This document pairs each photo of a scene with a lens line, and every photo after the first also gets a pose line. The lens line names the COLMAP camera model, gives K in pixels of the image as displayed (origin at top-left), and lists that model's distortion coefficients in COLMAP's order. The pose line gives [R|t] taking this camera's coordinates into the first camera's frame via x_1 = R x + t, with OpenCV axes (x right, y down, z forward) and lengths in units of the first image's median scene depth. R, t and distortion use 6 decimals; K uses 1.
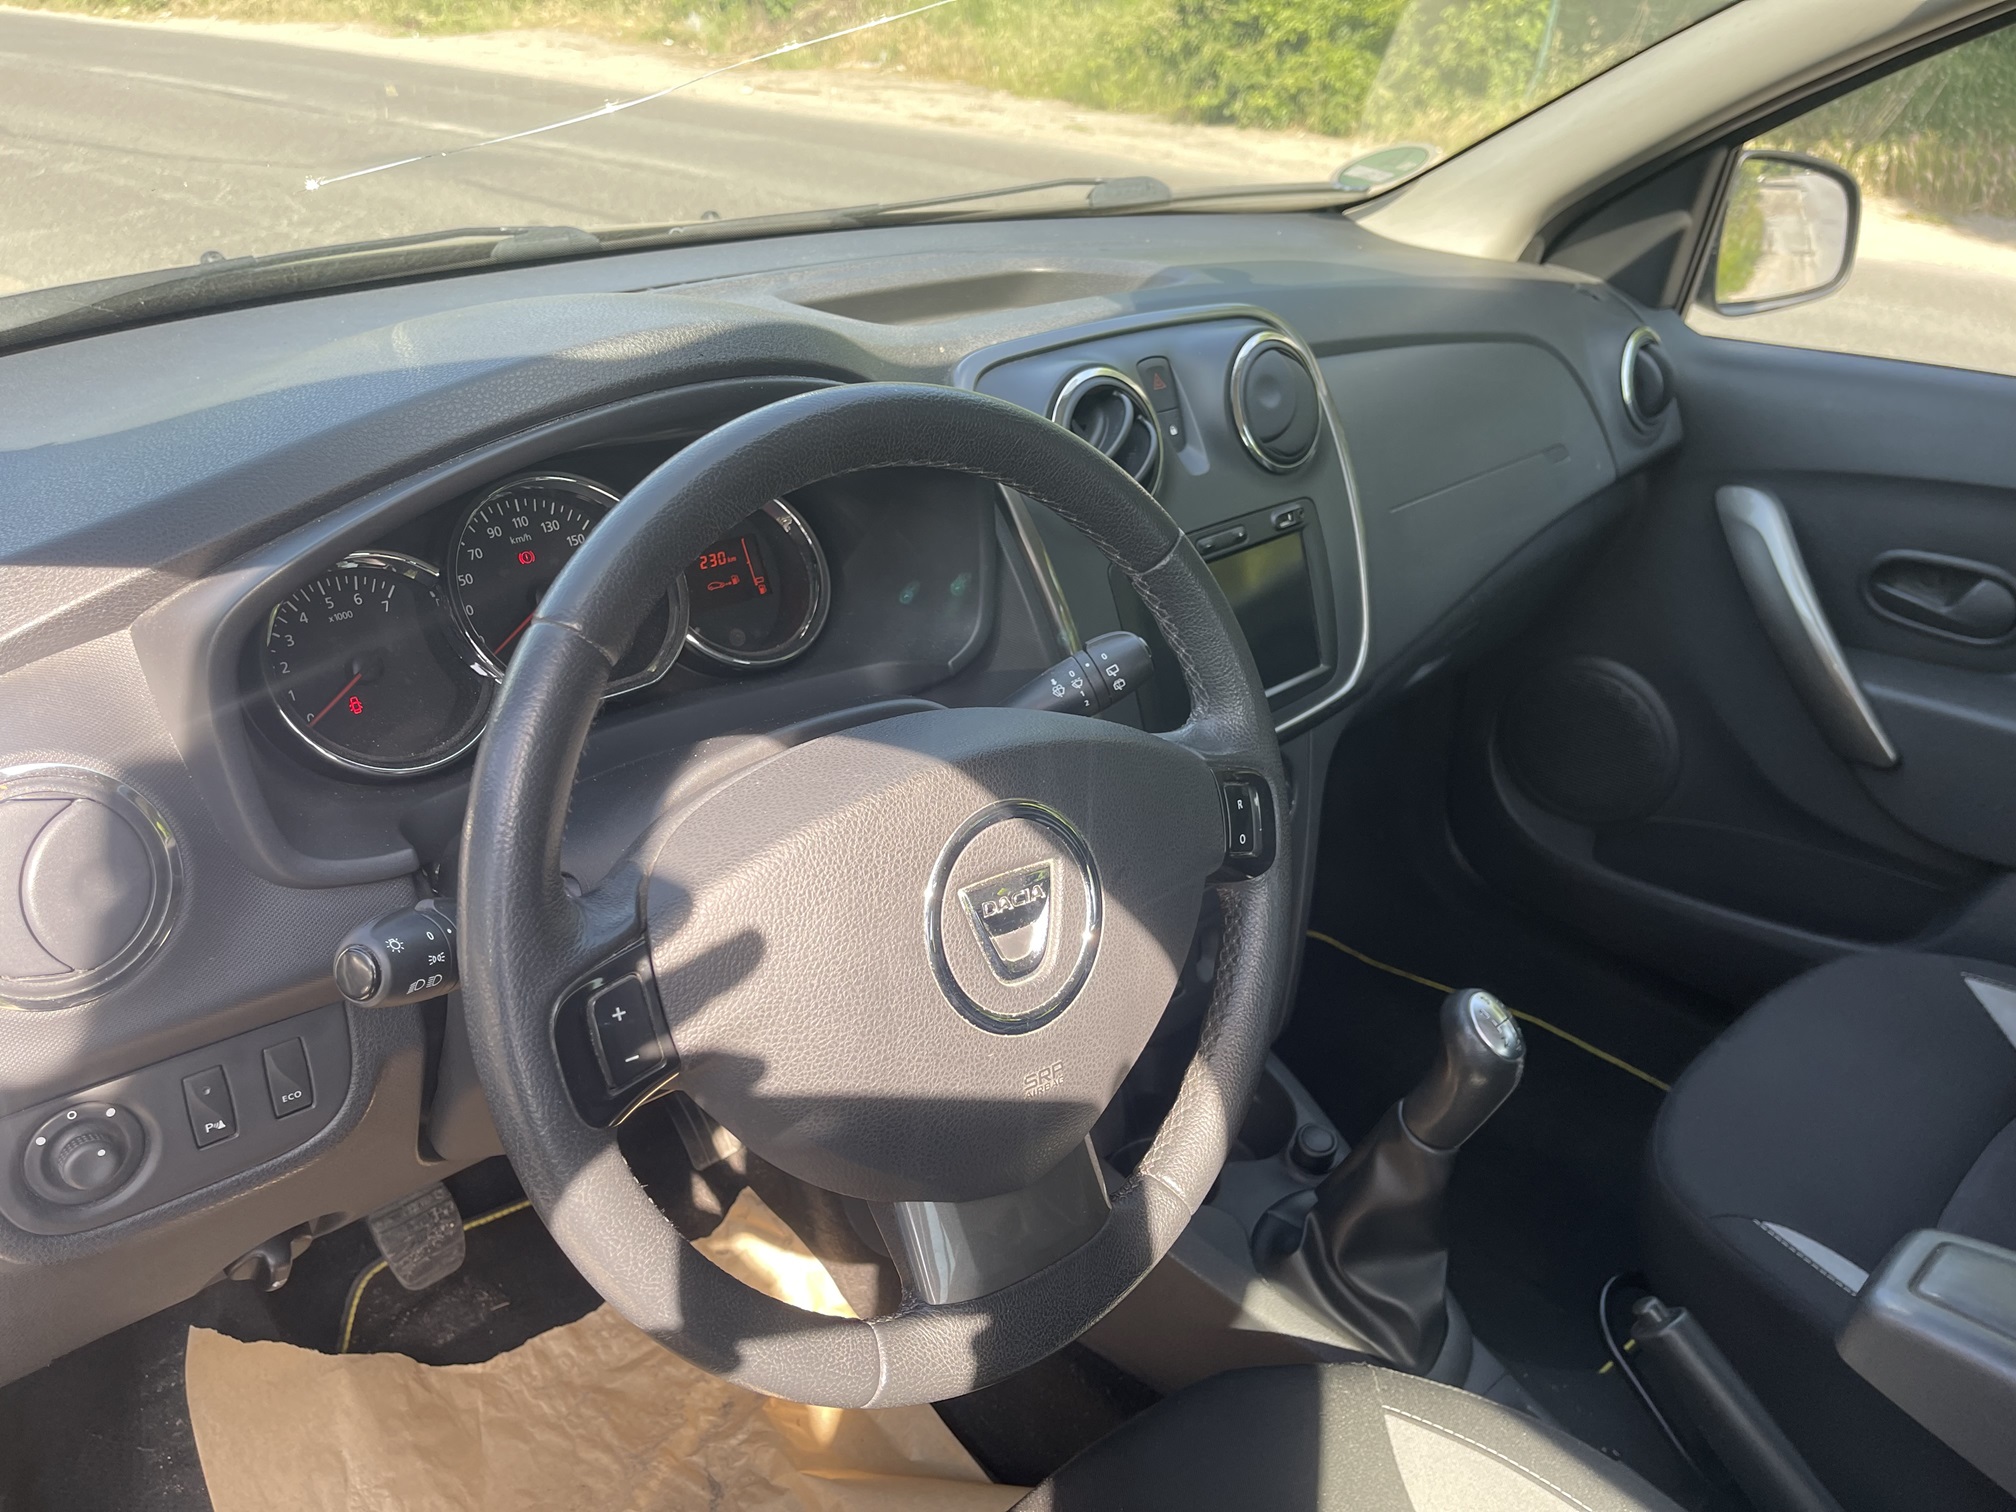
lens RADIAL K [[1533.2, 0, 993.4], [0, 1533.2, 762.4], [0, 0, 1]] dist [0.053312, -0.071963]
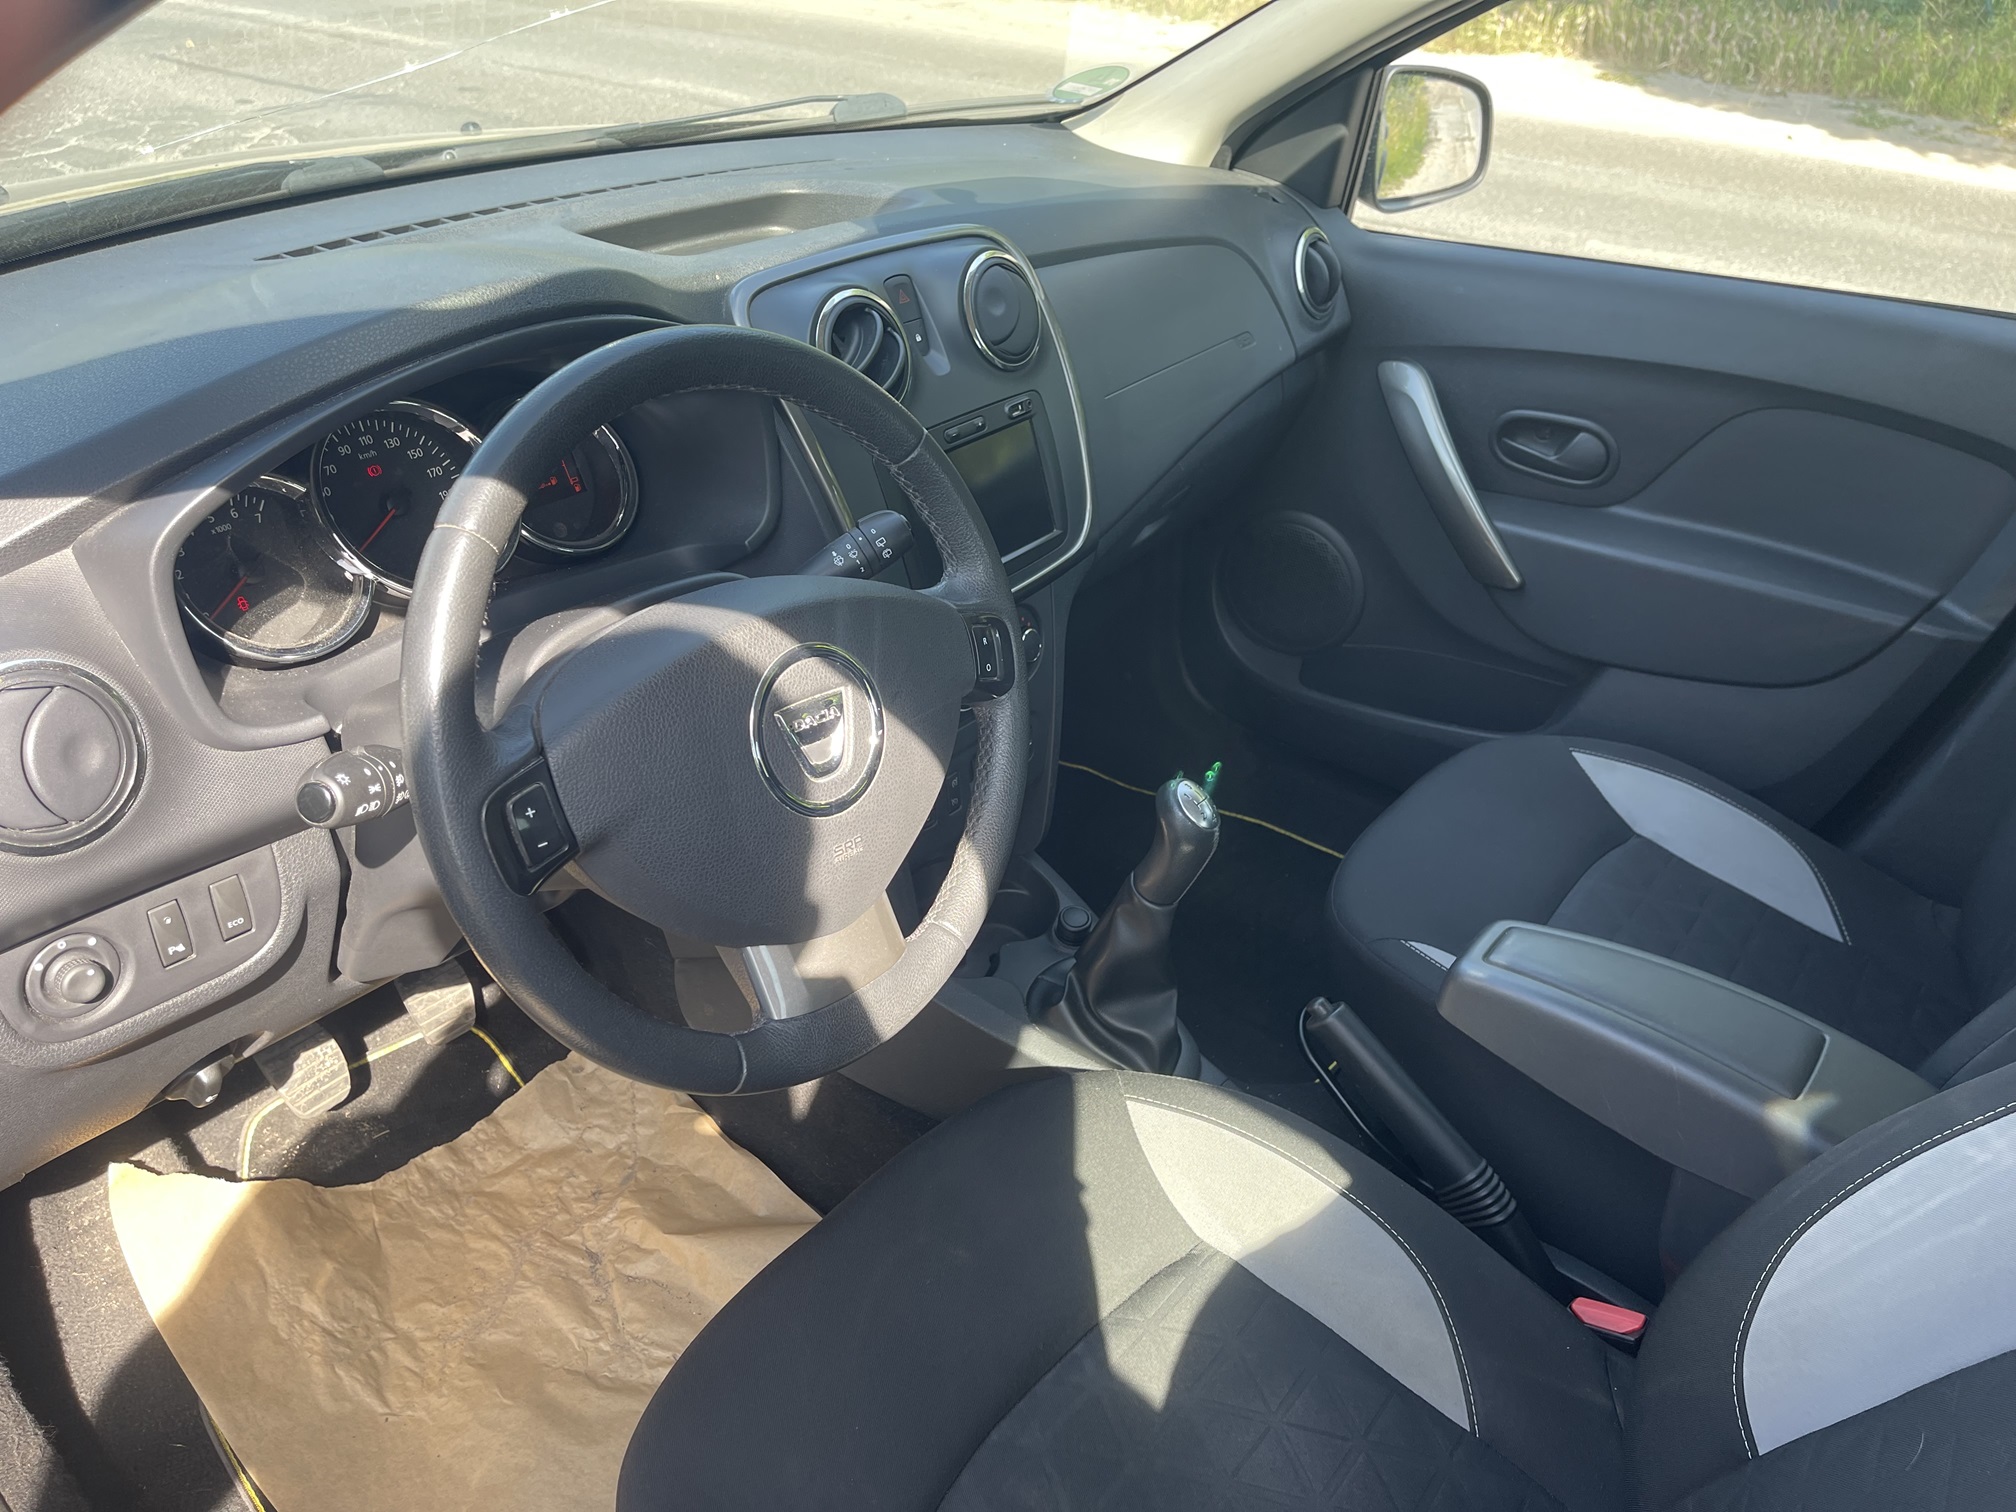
lens RADIAL K [[1533.2, 0, 1024.7], [0, 1533.2, 757.0], [0, 0, 1]] dist [0.053312, -0.071963]
pose [[0.985237, -0.074044, 0.154353, -0.009401], [0.061979, 0.994739, 0.081570, 0.014598], [-0.159580, -0.070799, 0.984643, -0.196964]]
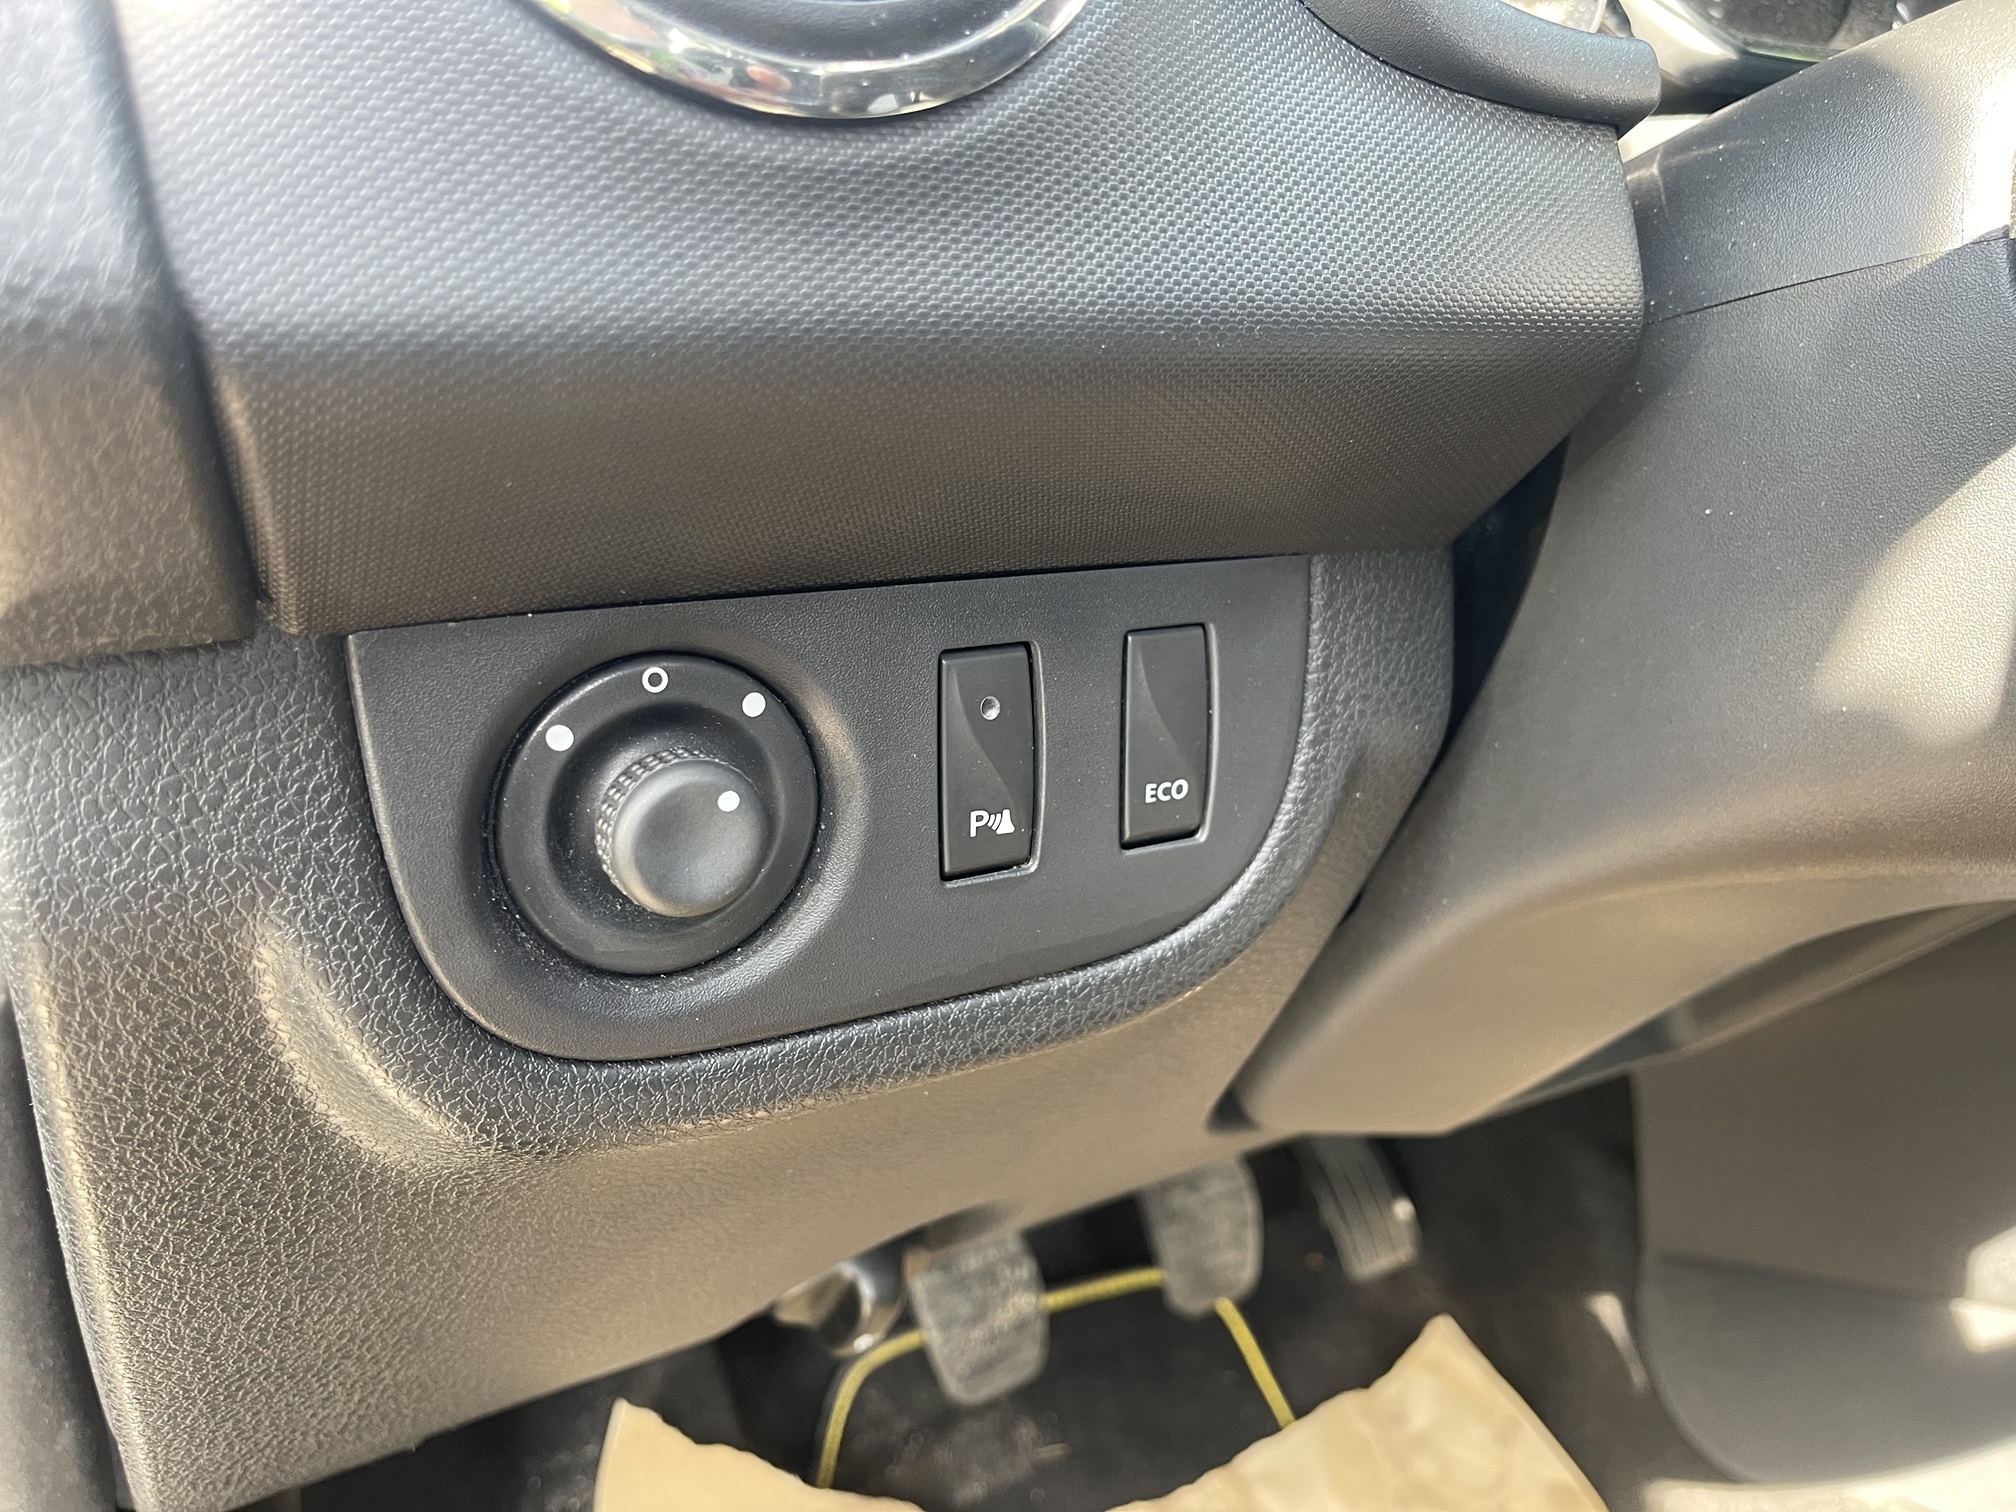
lens RADIAL K [[1457.9, 0, 1004.2], [0, 1457.9, 745.5], [0, 0, 1]] dist [0.002448, -0.001627]
pose [[0.979307, 0.074121, -0.188319, -0.275430], [-0.098612, 0.987345, -0.124200, 0.161649], [0.176730, 0.140200, 0.974223, 0.424324]]
